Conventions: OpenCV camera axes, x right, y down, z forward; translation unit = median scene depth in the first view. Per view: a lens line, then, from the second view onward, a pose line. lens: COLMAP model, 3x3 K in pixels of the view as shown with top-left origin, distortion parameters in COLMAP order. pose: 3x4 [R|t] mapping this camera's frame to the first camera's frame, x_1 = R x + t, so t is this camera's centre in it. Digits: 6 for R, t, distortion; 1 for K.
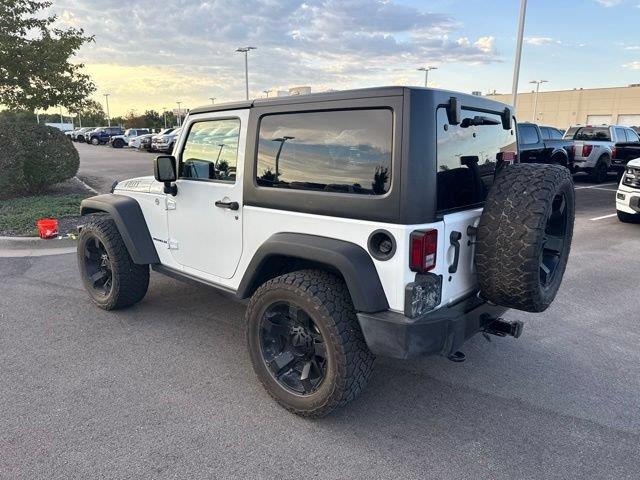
lens RADIAL K [[450.1, 0, 325.2], [0, 450.1, 241.8], [0, 0, 1]] dist [0.034231, -0.037767]
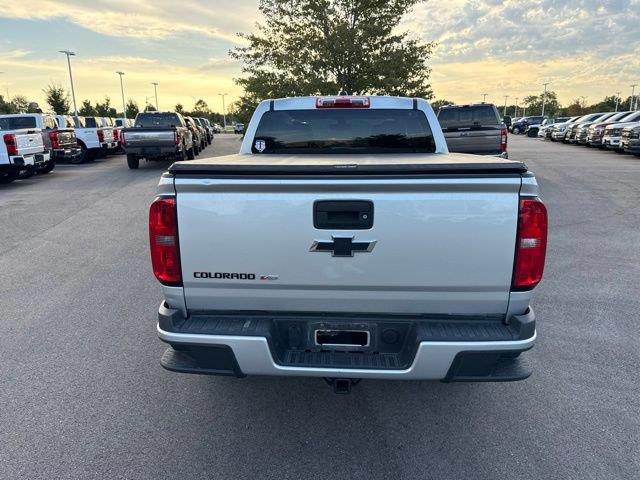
lens RADIAL K [[450.1, 0, 316.3], [0, 450.1, 241.4], [0, 0, 1]] dist [0.034231, -0.037767]
pose [[0.606518, 0.182976, -0.773728, 0.328414], [-0.167371, 0.980735, 0.100729, -0.000388], [0.777253, 0.068406, 0.625458, 0.034295]]
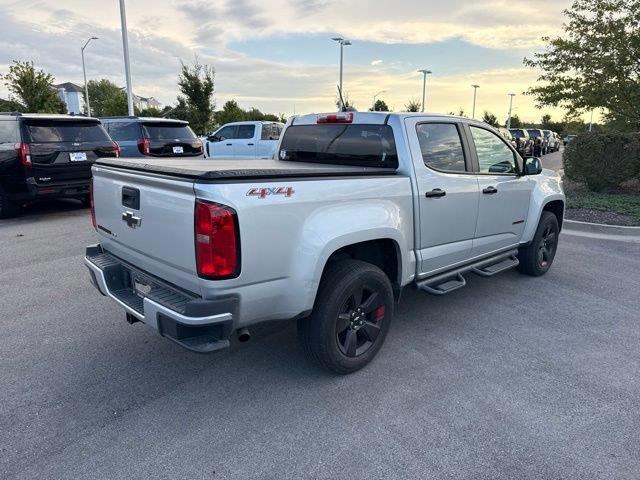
lens RADIAL K [[450.1, 0, 317.5], [0, 450.1, 237.4], [0, 0, 1]] dist [0.034231, -0.037767]
pose [[-0.096266, 0.207964, -0.973388, 0.433743], [-0.237499, 0.944884, 0.225362, -0.052576], [0.966606, 0.252873, -0.041569, 0.252967]]
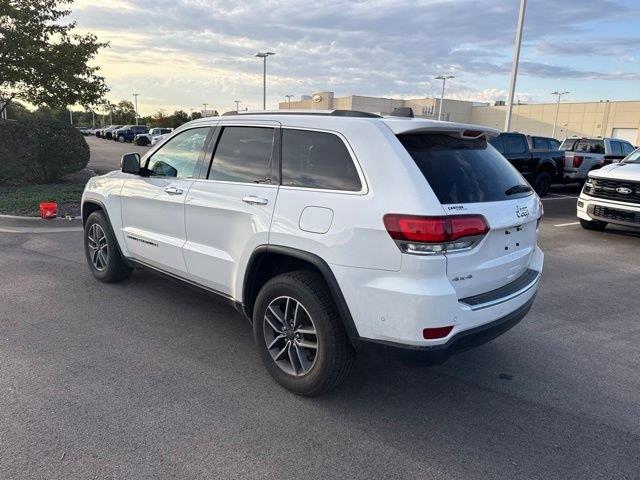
lens RADIAL K [[450.1, 0, 320.1], [0, 450.1, 240.1], [0, 0, 1]] dist [0.034231, -0.037767]
pose [[0.997484, 0.043918, -0.055654, 0.081389], [-0.044652, 0.998930, -0.012010, 0.016838], [0.055067, 0.014465, 0.998378, -0.062152]]
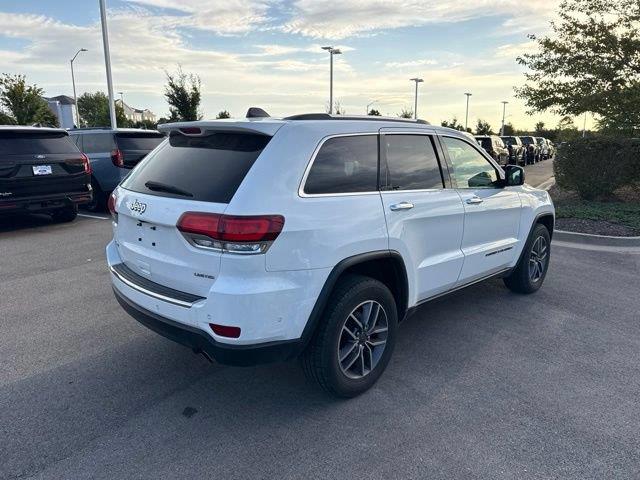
lens RADIAL K [[450.1, 0, 316.6], [0, 450.1, 244.4], [0, 0, 1]] dist [0.034231, -0.037767]
pose [[-0.087917, 0.203007, -0.975222, 0.390193], [-0.226717, 0.949241, 0.218037, -0.057394], [0.969985, 0.240269, -0.037429, 0.277533]]
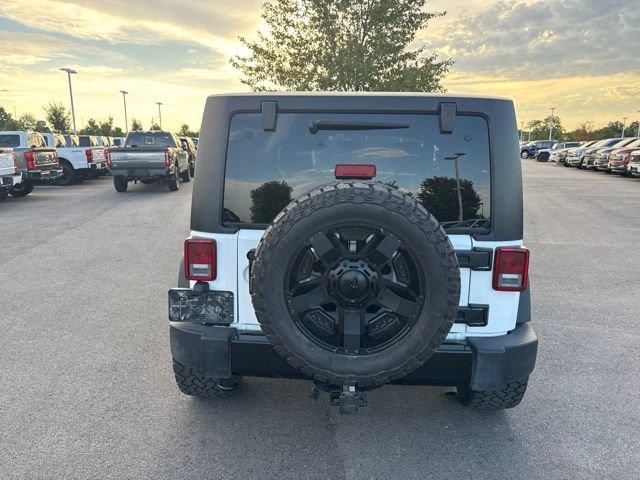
lens RADIAL K [[450.1, 0, 316.6], [0, 450.1, 243.7], [0, 0, 1]] dist [0.034231, -0.037767]
pose [[0.599675, 0.160705, -0.783941, 0.214881], [-0.180669, 0.981524, 0.063006, -0.022721], [0.779582, 0.103851, 0.617630, 0.112408]]
